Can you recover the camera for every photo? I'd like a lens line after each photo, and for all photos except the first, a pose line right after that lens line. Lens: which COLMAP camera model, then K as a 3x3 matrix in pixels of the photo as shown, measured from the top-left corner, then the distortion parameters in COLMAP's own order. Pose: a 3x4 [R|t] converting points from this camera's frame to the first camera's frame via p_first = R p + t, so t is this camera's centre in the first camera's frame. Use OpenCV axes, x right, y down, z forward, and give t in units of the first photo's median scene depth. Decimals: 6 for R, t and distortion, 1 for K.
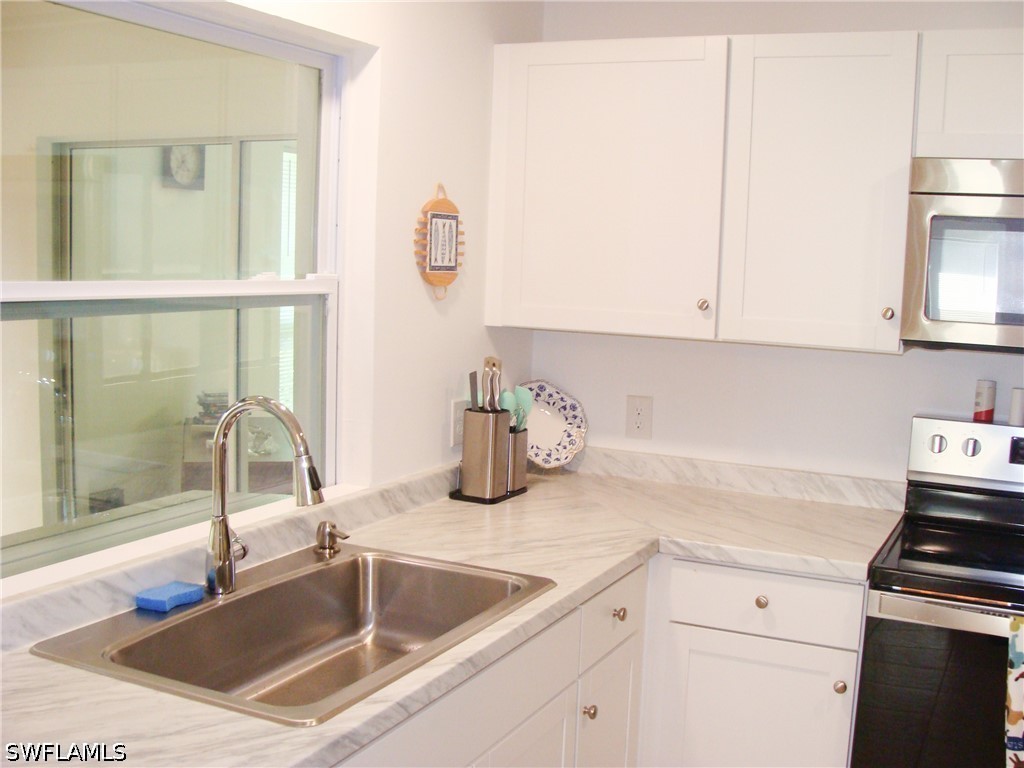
lens RADIAL K [[1163.6, 0, 512.0], [0, 1163.6, 384.0], [0, 0, 1]] dist [-0.194134, 0.223778]
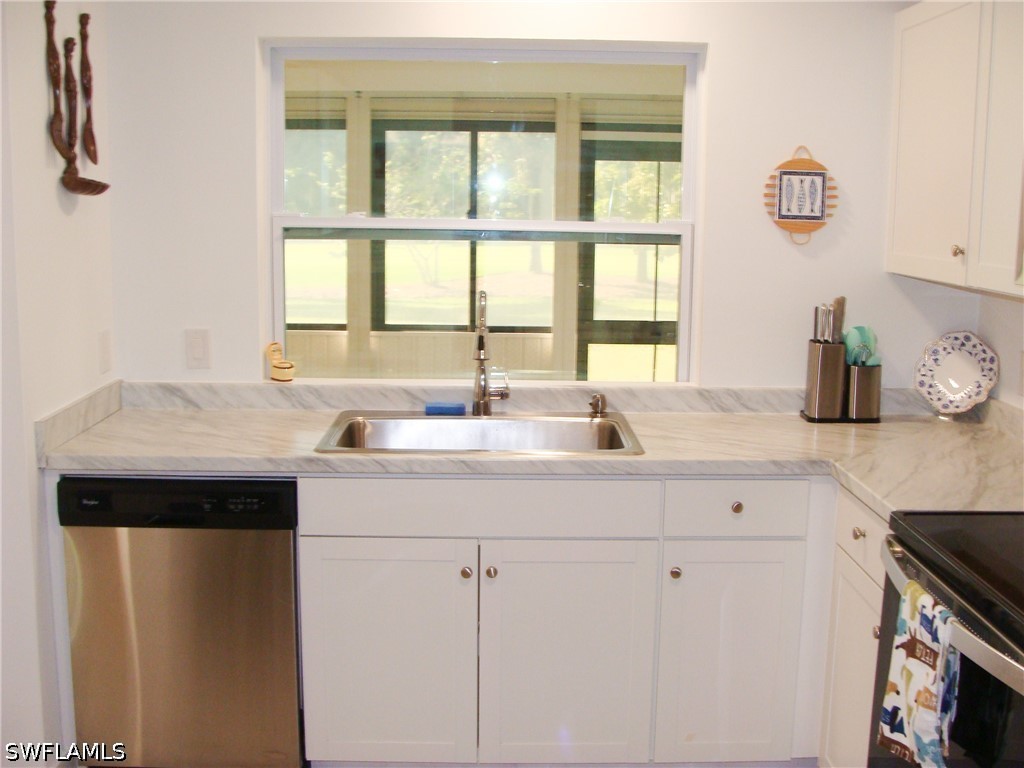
lens RADIAL K [[1110.0, 0, 512.0], [0, 1110.0, 384.0], [0, 0, 1]] dist [-0.189172, 0.003511]
pose [[0.445899, 0.112497, -0.887986, 0.818581], [-0.097635, 0.992264, 0.076681, 0.011965], [0.889743, 0.052506, 0.453433, 0.246335]]
